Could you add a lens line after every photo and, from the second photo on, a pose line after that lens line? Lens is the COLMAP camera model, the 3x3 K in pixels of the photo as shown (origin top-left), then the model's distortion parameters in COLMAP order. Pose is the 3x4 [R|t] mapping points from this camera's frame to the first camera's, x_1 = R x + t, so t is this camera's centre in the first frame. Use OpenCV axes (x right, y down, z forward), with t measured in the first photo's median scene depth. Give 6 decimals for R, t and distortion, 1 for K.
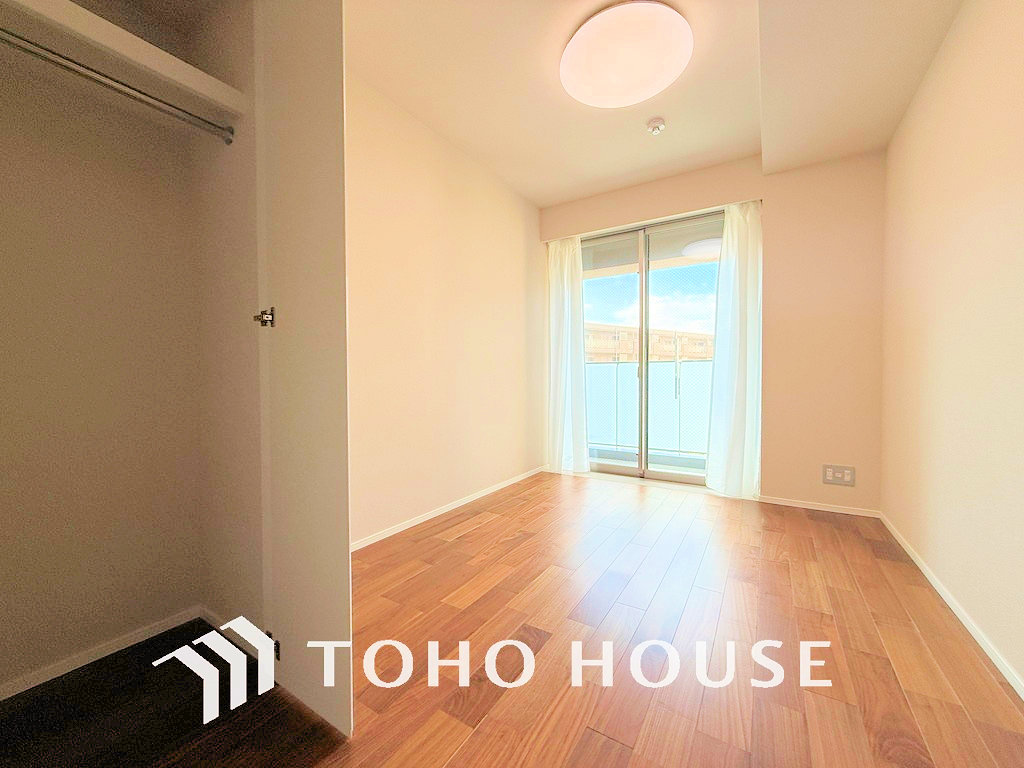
lens RADIAL K [[406.8, 0, 509.5], [0, 406.8, 385.4], [0, 0, 1]] dist [-0.001915, -0.000391]
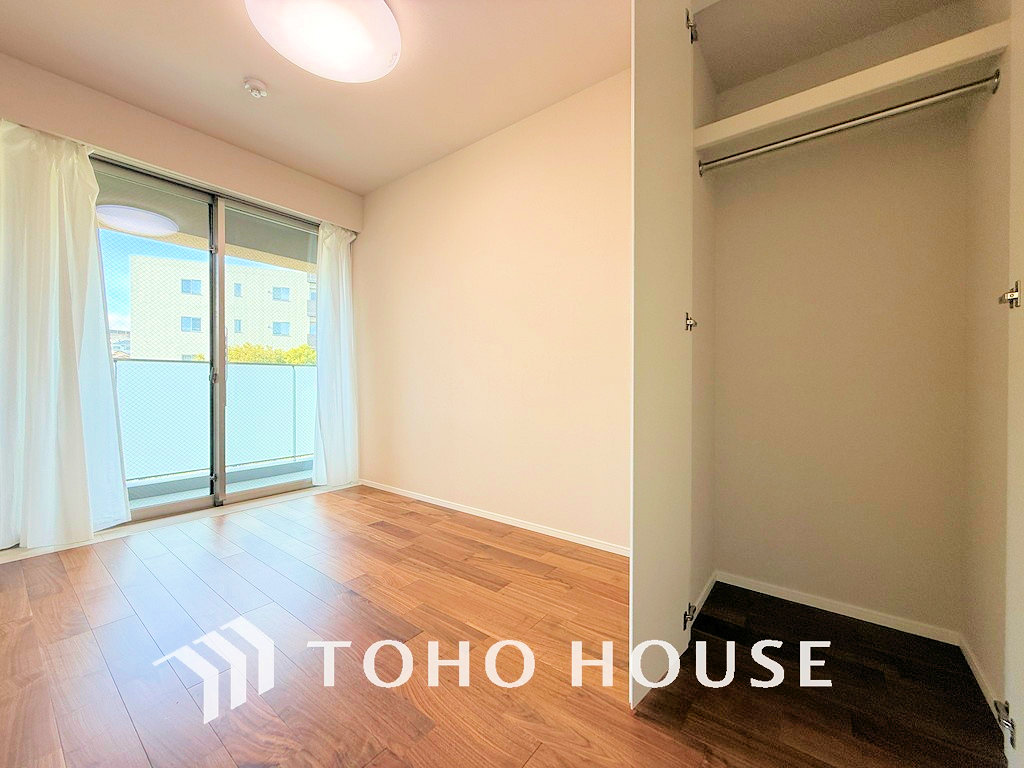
lens RADIAL K [[406.8, 0, 509.5], [0, 406.8, 385.4], [0, 0, 1]] dist [-0.001915, -0.000391]
pose [[0.089285, 0.002394, 0.996003, -0.417402], [0.024177, 0.999697, -0.004570, 0.008373], [-0.995713, 0.024488, 0.089201, 0.348863]]
